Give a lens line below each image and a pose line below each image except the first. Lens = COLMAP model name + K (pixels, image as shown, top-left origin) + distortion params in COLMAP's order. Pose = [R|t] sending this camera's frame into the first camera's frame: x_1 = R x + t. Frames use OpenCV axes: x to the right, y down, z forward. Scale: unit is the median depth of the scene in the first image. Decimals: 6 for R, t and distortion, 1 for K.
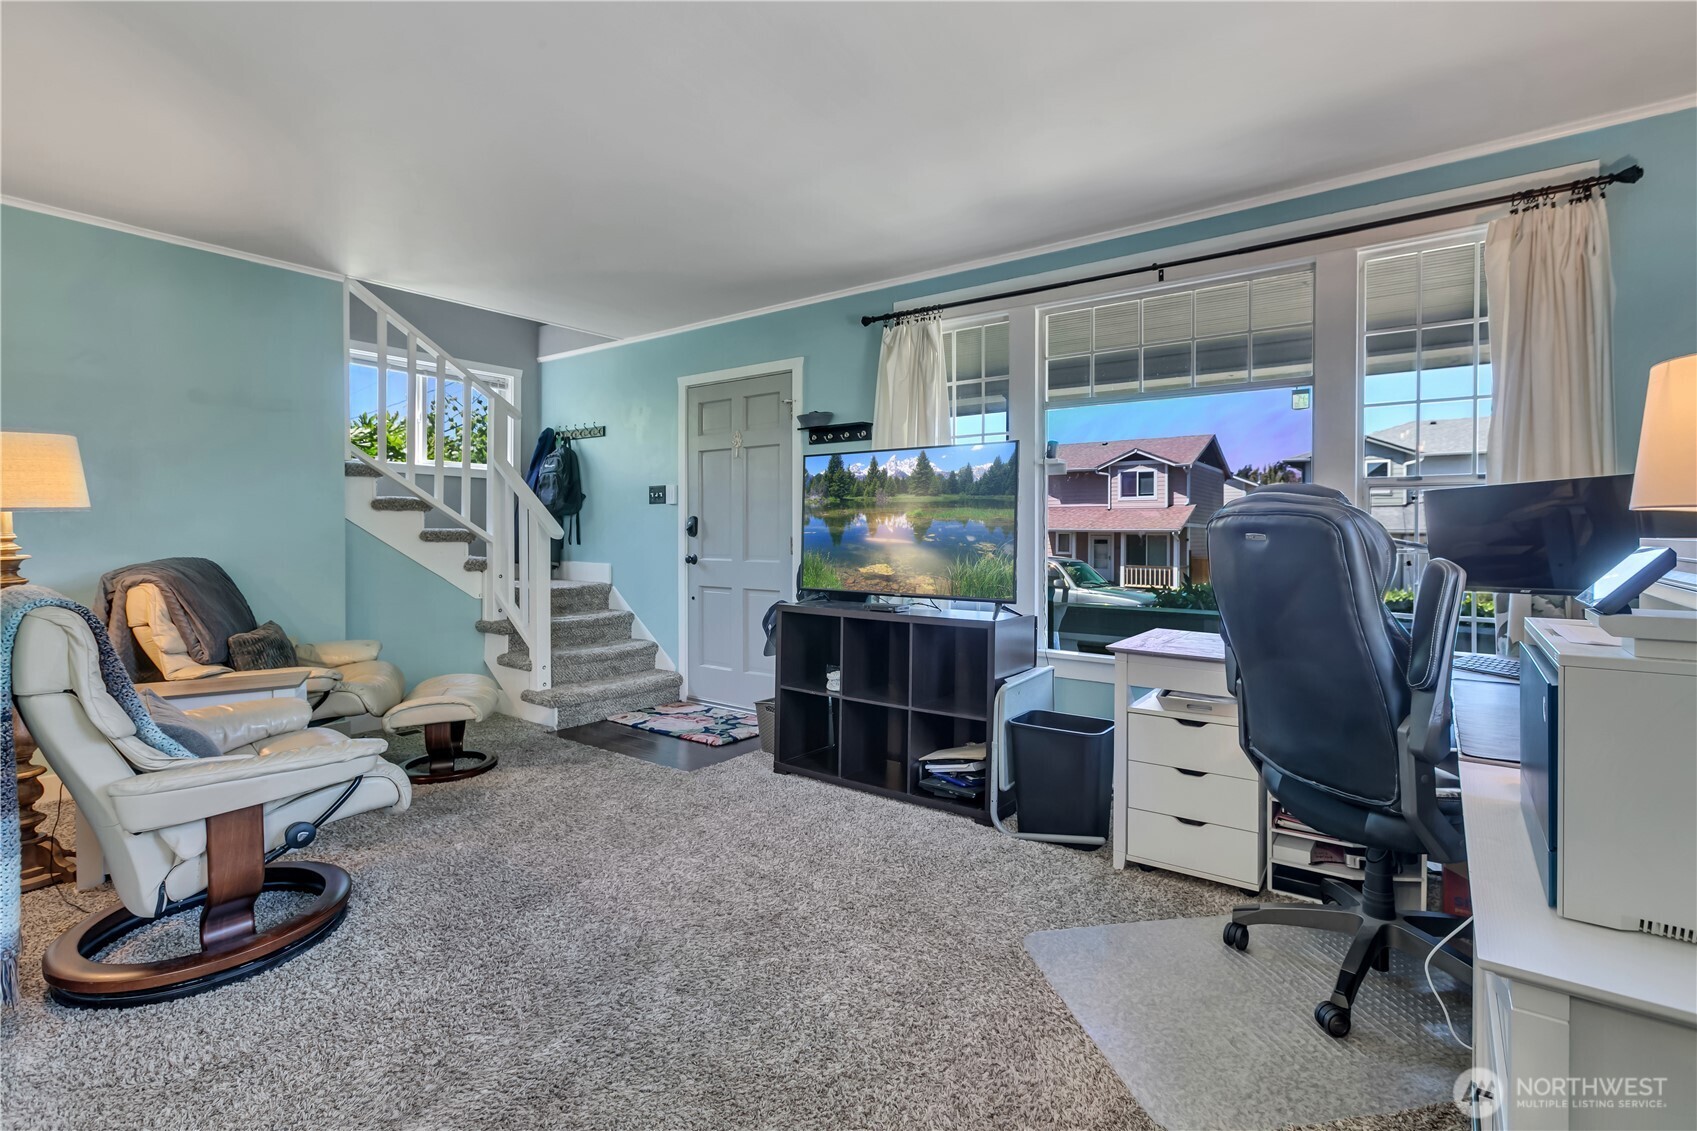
lens RADIAL K [[783.5, 0, 836.6], [0, 783.5, 547.3], [0, 0, 1]] dist [0.002188, -0.000418]
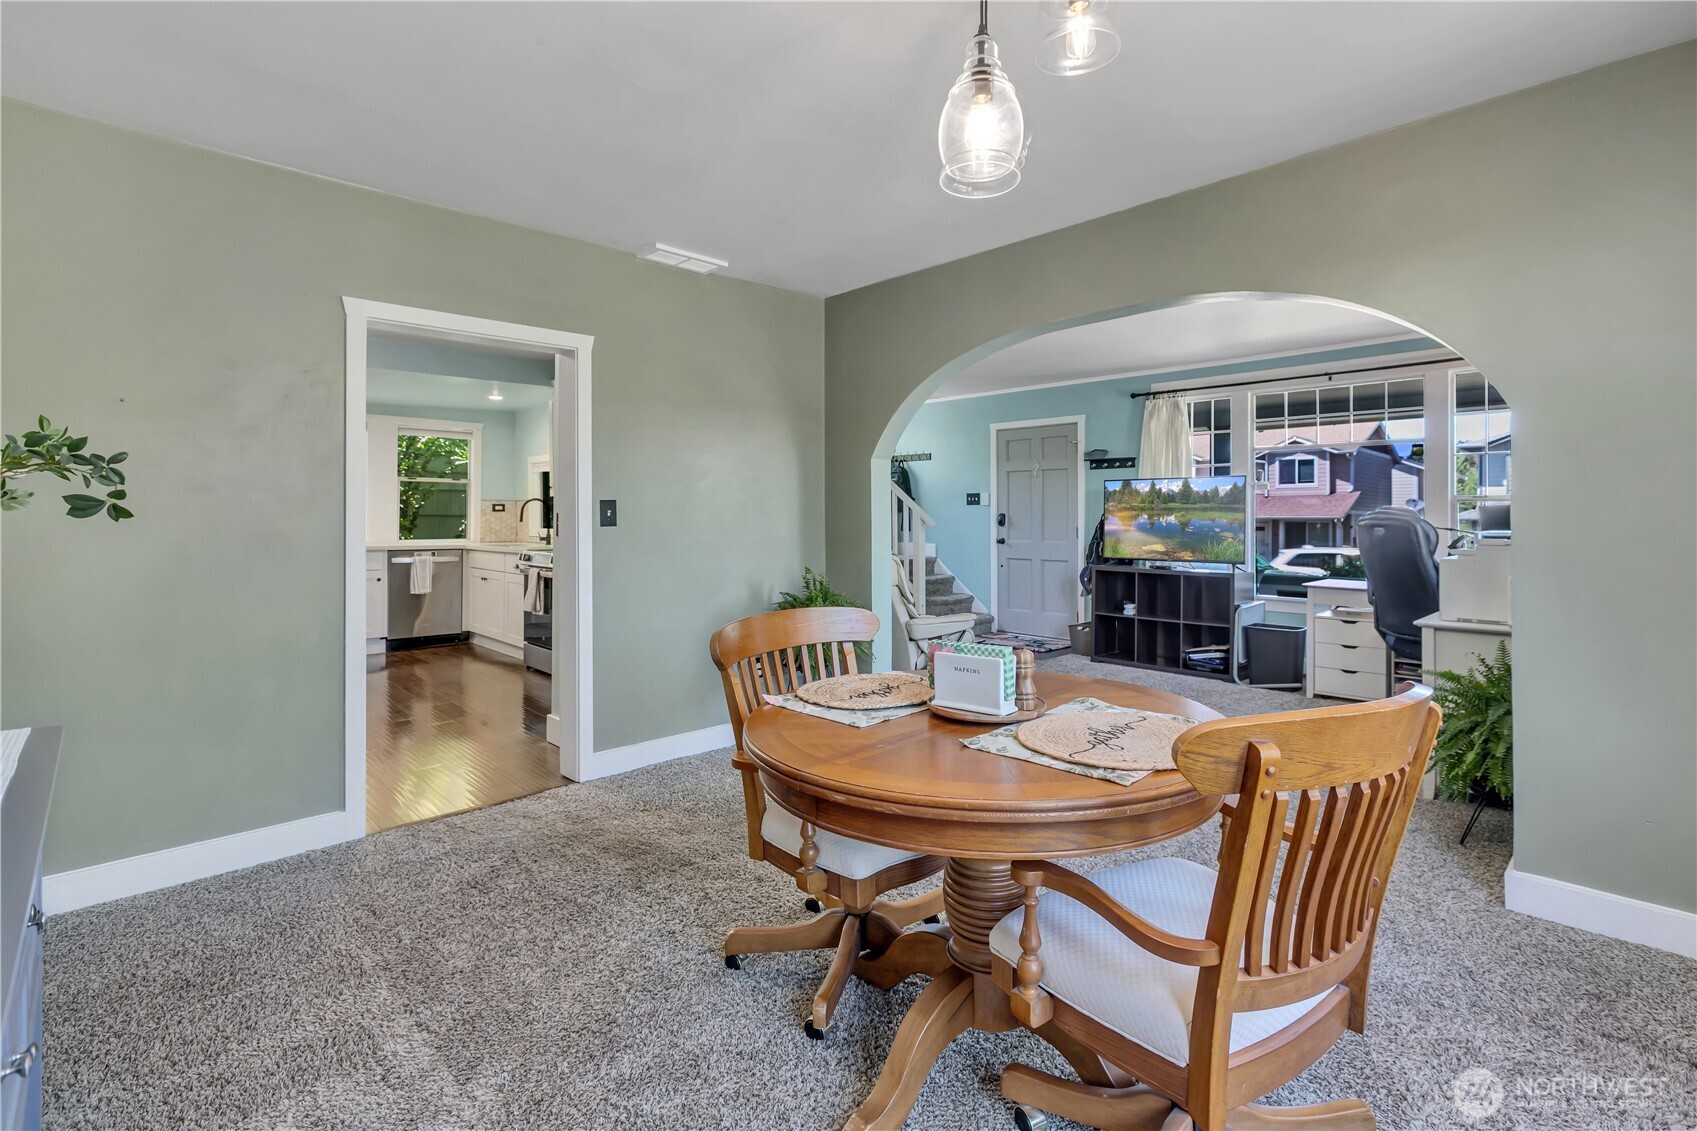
lens RADIAL K [[783.5, 0, 836.8], [0, 783.5, 522.1], [0, 0, 1]] dist [0.002188, -0.000418]
pose [[0.987127, 0.000102, -0.159941, -0.329804], [-0.002424, 0.999894, -0.014325, 0.001219], [0.159922, 0.014528, 0.987023, -0.754468]]
